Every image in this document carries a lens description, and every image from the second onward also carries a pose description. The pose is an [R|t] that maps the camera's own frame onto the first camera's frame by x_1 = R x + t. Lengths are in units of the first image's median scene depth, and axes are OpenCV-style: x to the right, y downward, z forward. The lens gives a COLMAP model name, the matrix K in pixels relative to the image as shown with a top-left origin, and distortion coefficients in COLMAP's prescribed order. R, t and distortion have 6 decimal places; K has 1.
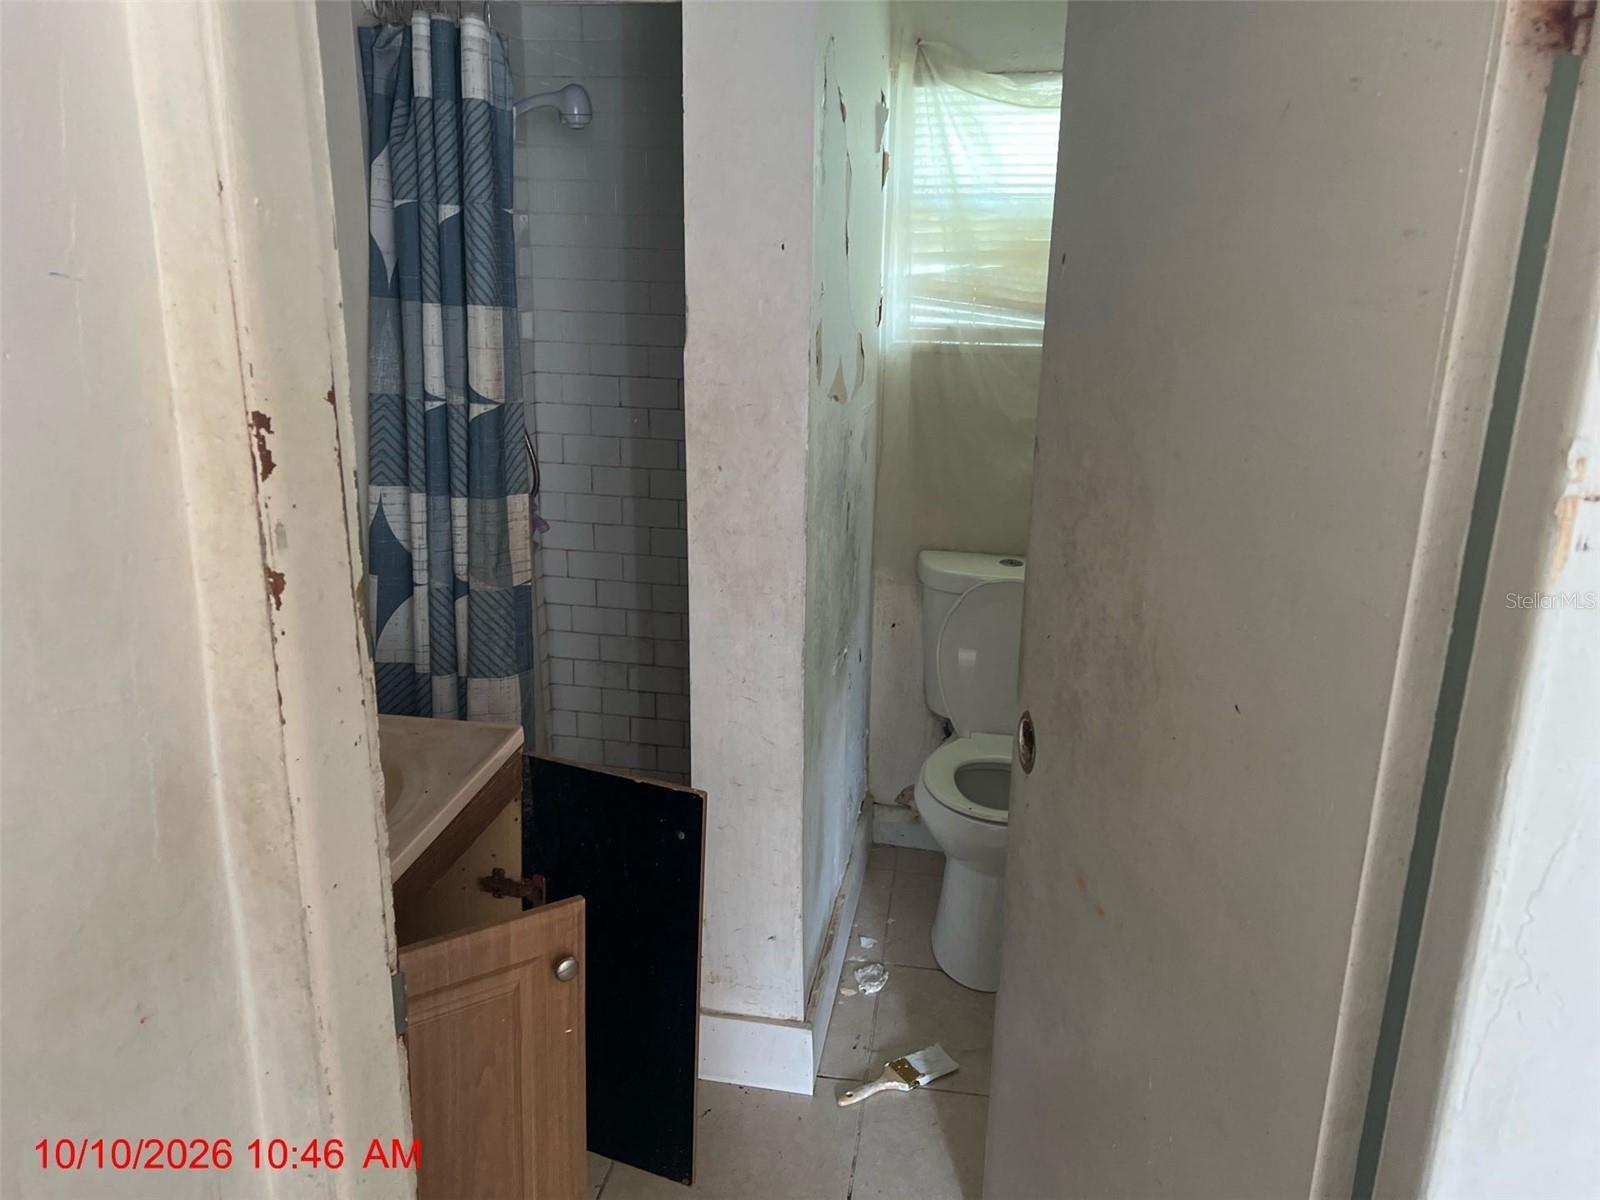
lens RADIAL K [[1184.8, 0, 801.5], [0, 1184.8, 563.1], [0, 0, 1]] dist [0.032446, -0.000494]
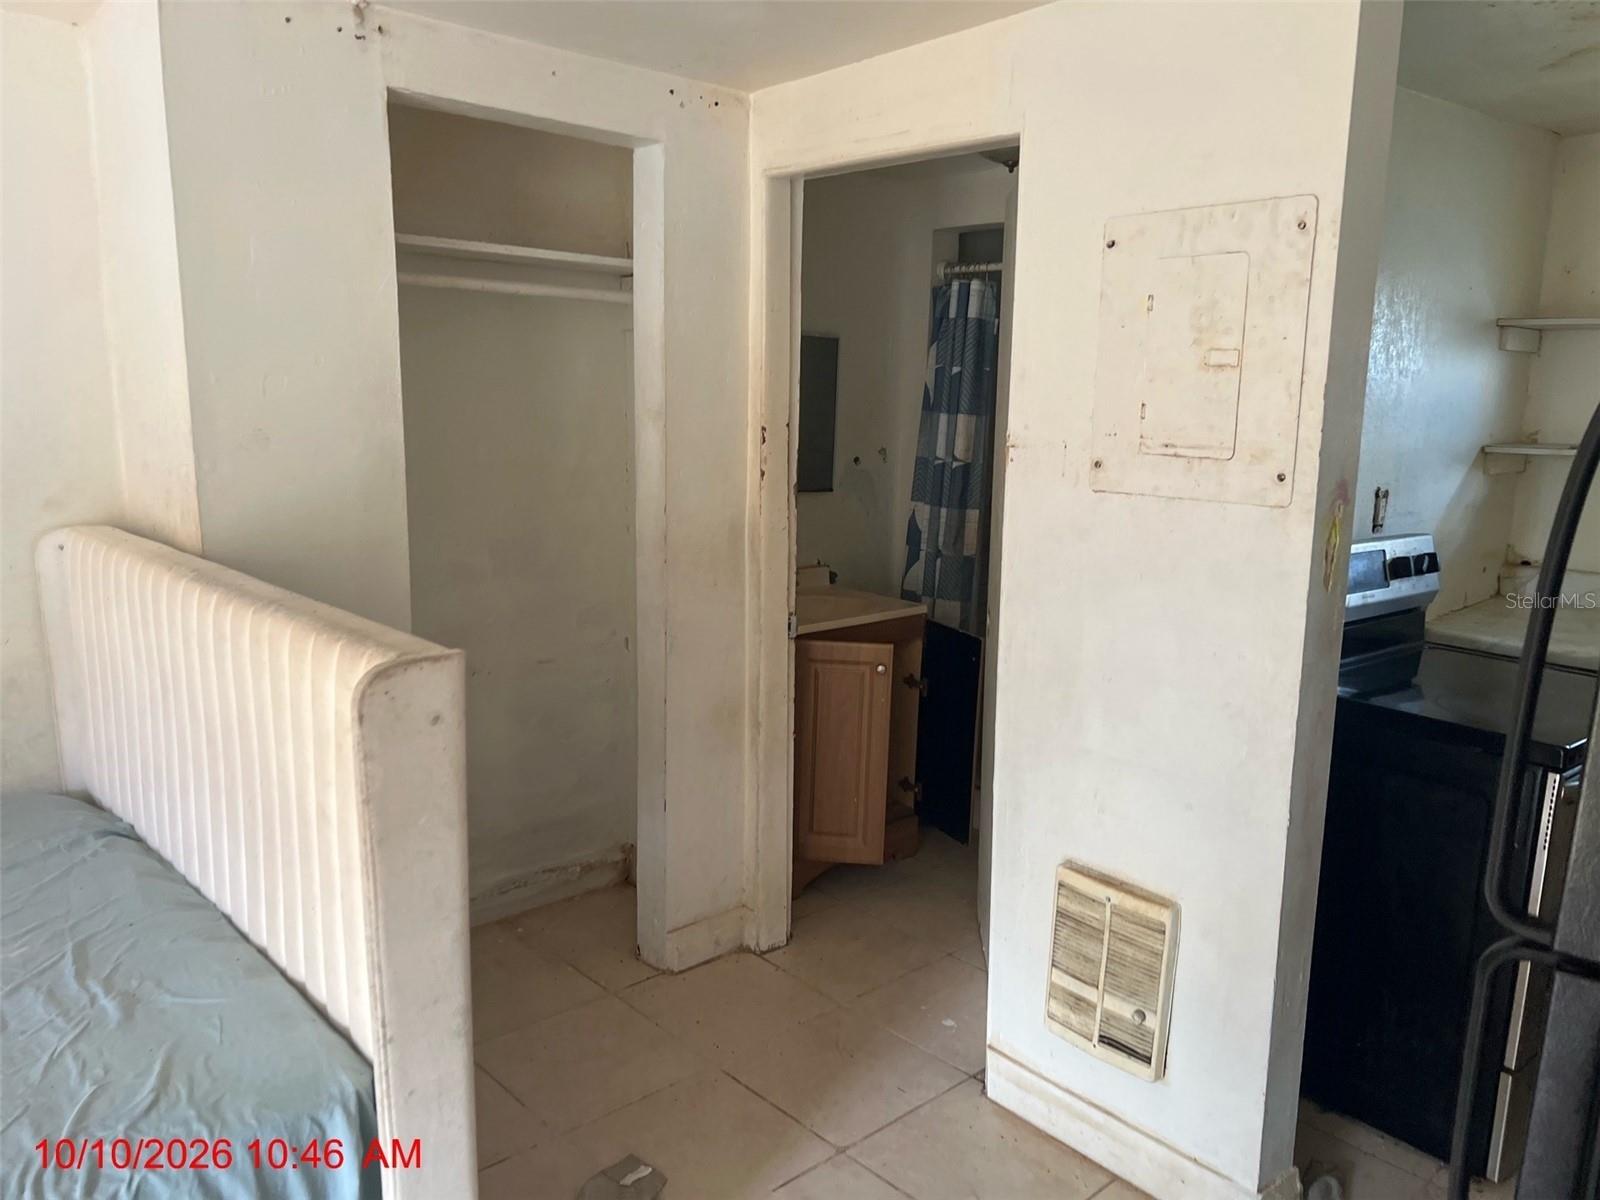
lens RADIAL K [[1184.8, 0, 801.5], [0, 1184.8, 563.1], [0, 0, 1]] dist [0.032446, -0.000494]
pose [[0.771739, 0.087482, -0.629893, 0.818561], [-0.163046, 0.984604, -0.063016, 0.207697], [0.614683, 0.151333, 0.774121, -0.705742]]
